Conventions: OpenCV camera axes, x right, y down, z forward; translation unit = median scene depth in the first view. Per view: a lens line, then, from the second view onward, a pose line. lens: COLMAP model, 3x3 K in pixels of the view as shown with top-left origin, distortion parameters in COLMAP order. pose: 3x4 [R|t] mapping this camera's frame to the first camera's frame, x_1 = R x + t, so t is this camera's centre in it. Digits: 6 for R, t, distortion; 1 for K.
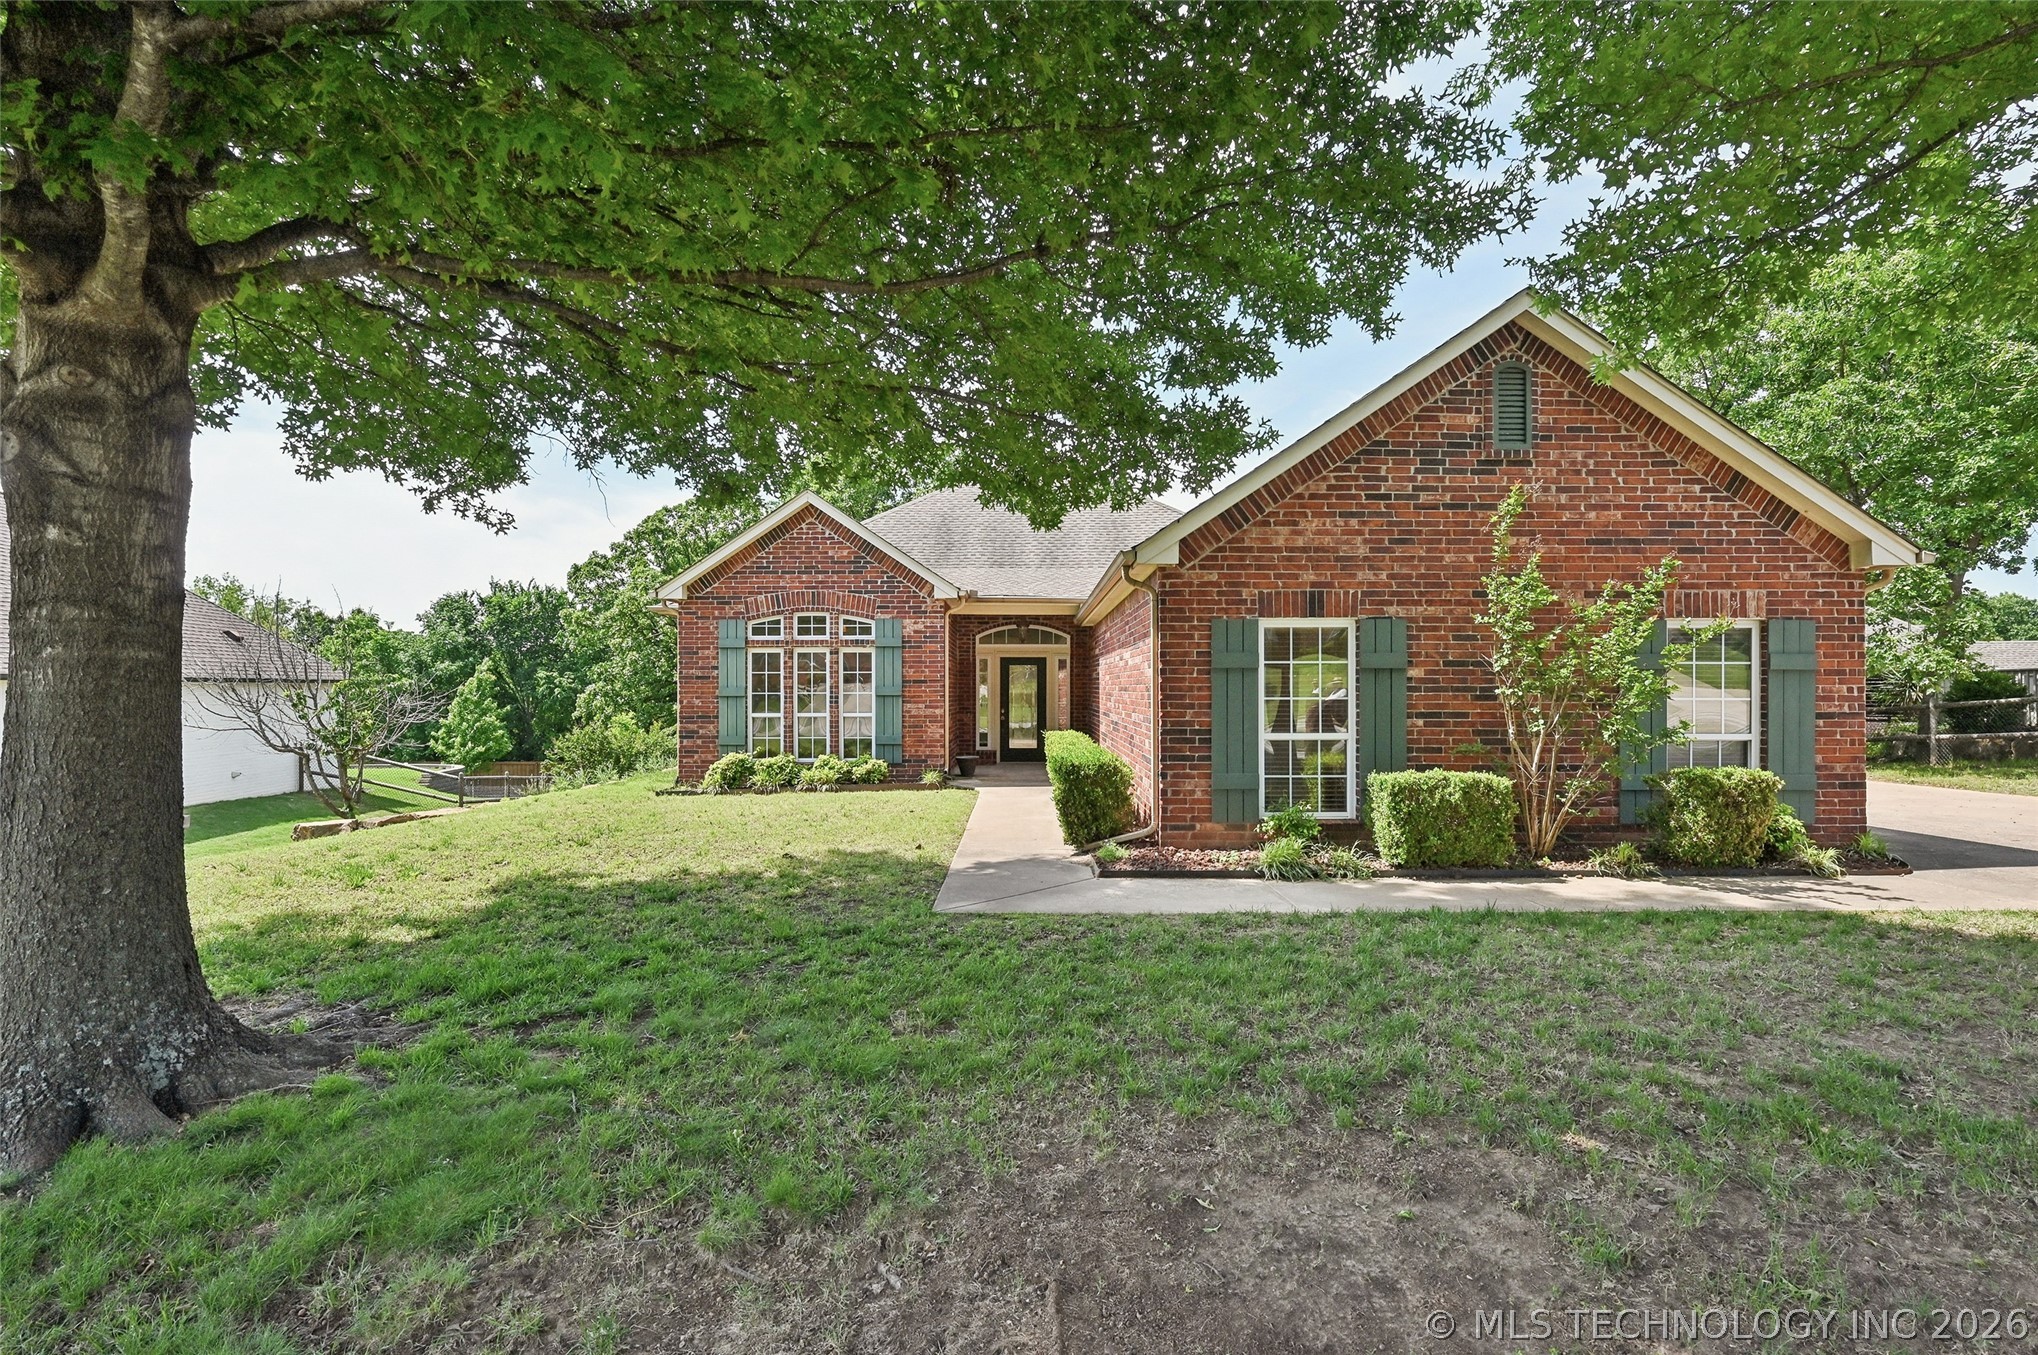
lens RADIAL K [[940.8, 0, 1024.6], [0, 940.8, 684.0], [0, 0, 1]] dist [-0.000895, 0.000764]
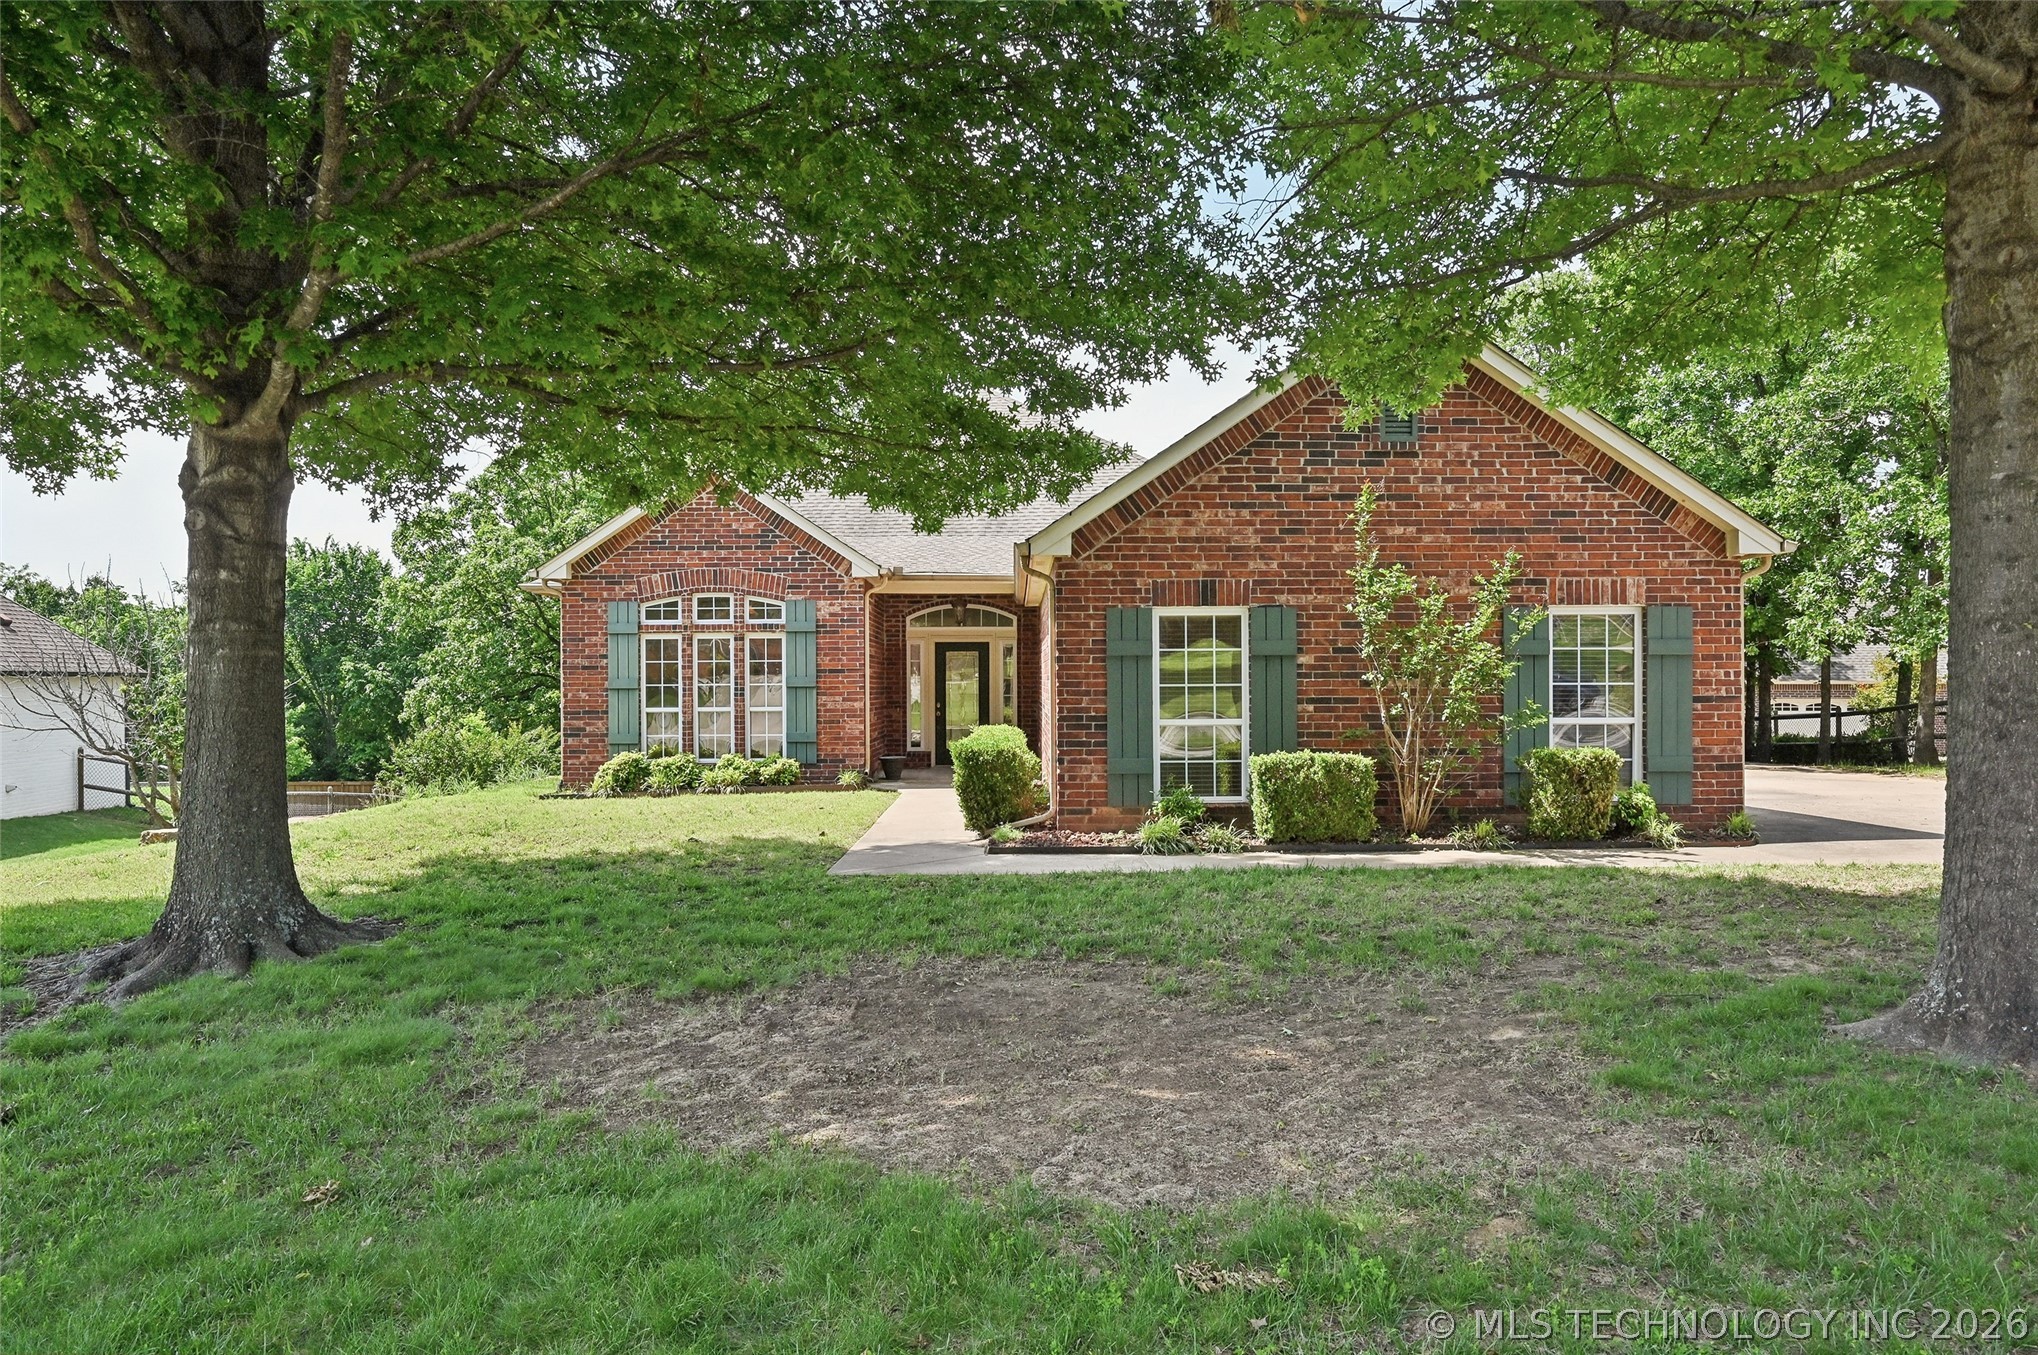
lens RADIAL K [[1276.1, 0, 1015.3], [0, 1276.1, 670.9], [0, 0, 1]] dist [0.003057, -0.000955]
pose [[0.999923, -0.004854, 0.011423, 0.082870], [0.004889, 0.999983, -0.003020, 0.003135], [-0.011408, 0.003075, 0.999930, -0.386880]]
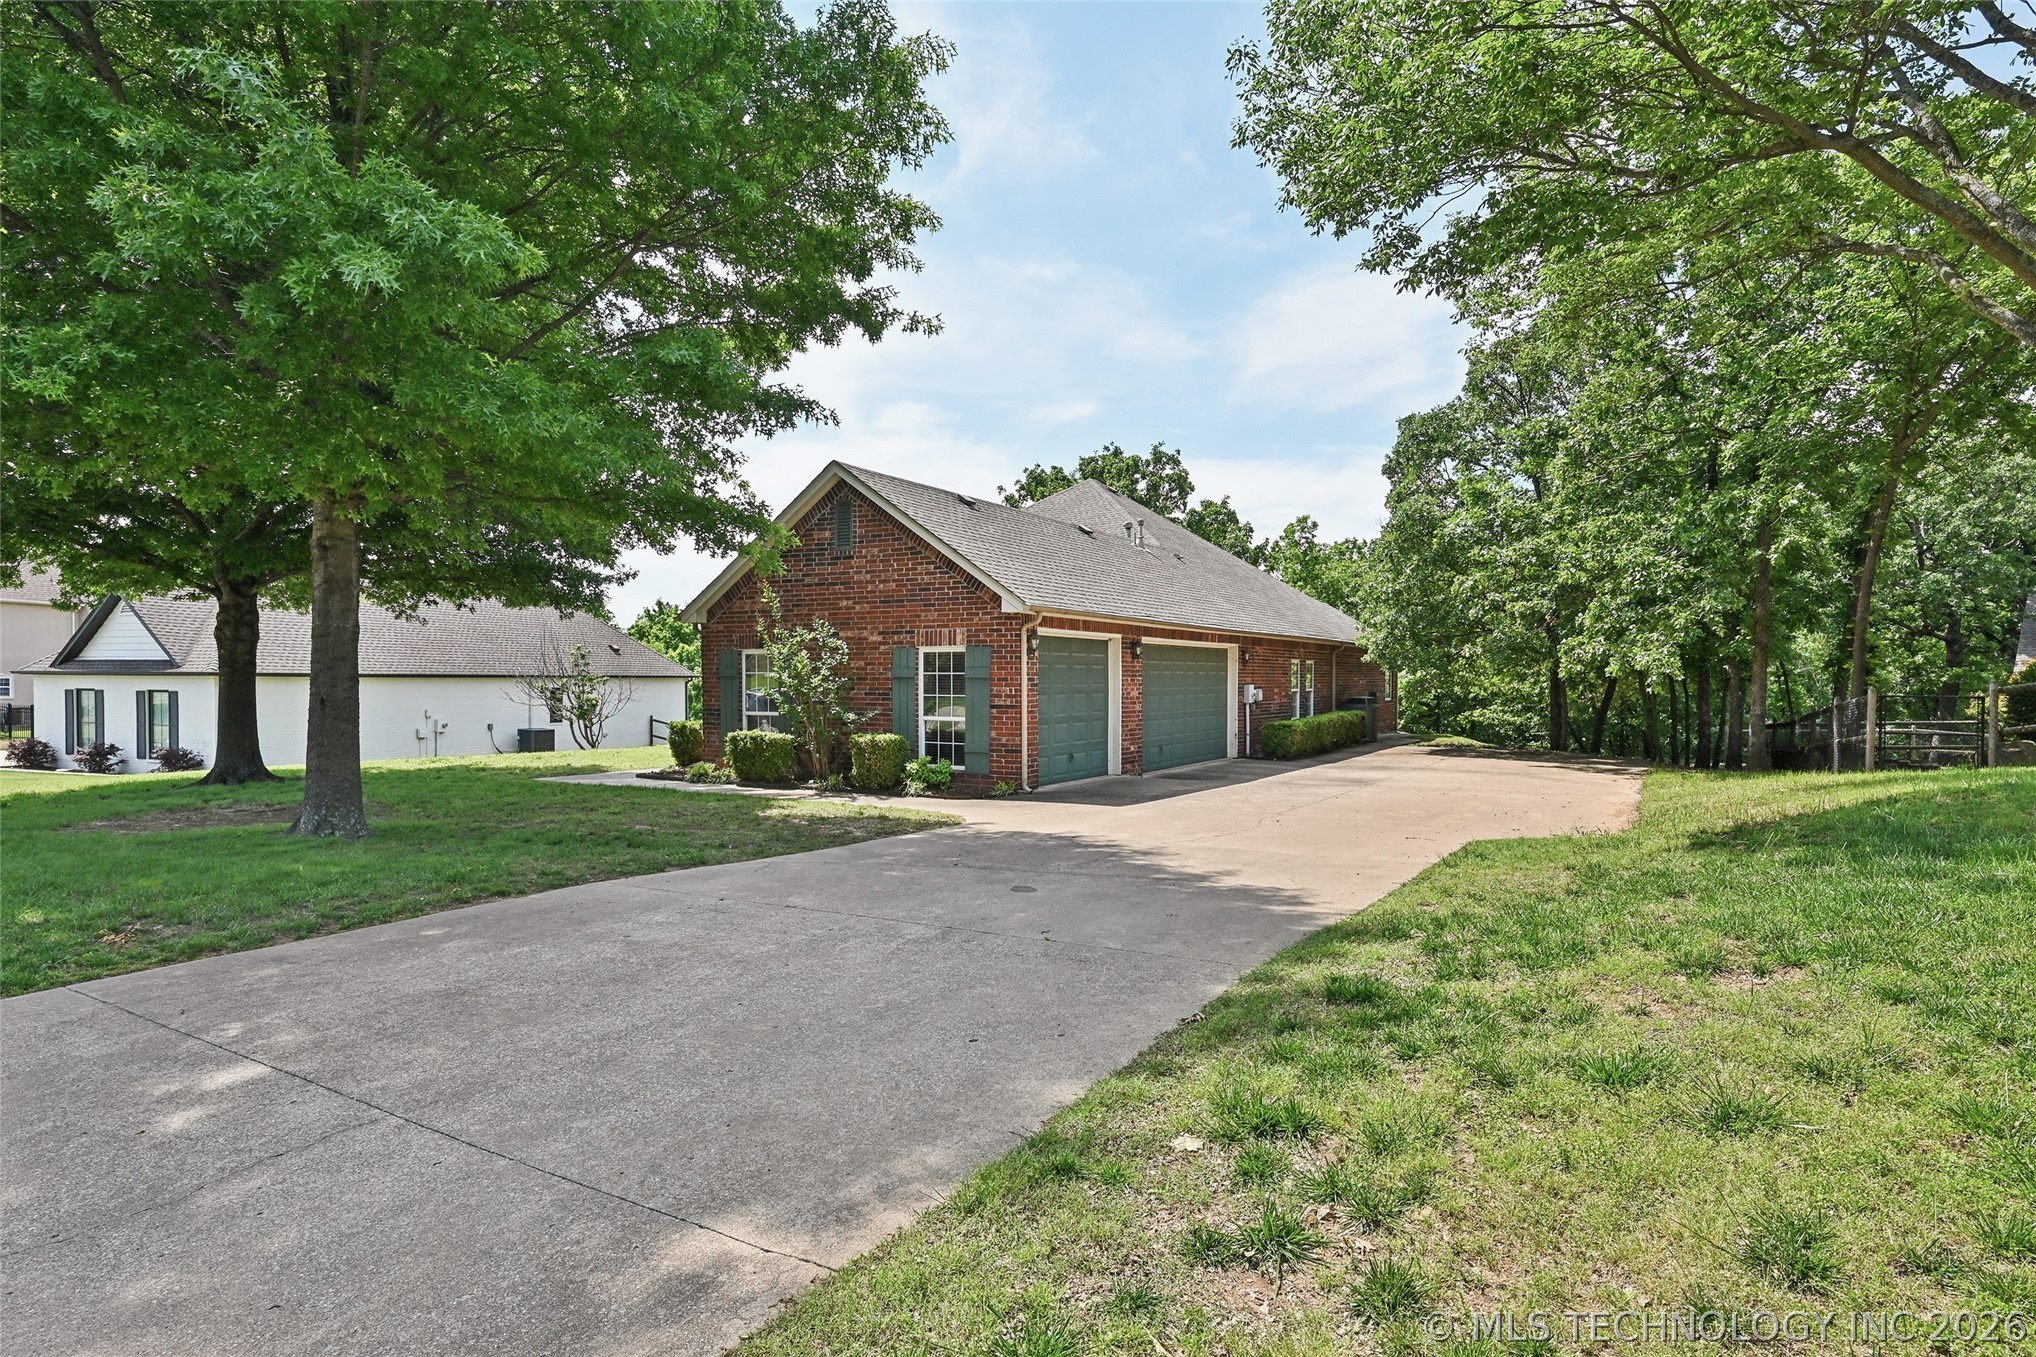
lens RADIAL K [[1075.7, 0, 1017.6], [0, 1075.7, 676.6], [0, 0, 1]] dist [0.000628, 0.000066]
pose [[0.858347, 0.001516, -0.513067, 1.806629], [0.001948, 0.999979, 0.006213, -0.028365], [0.513065, -0.006332, 0.858326, -0.538250]]
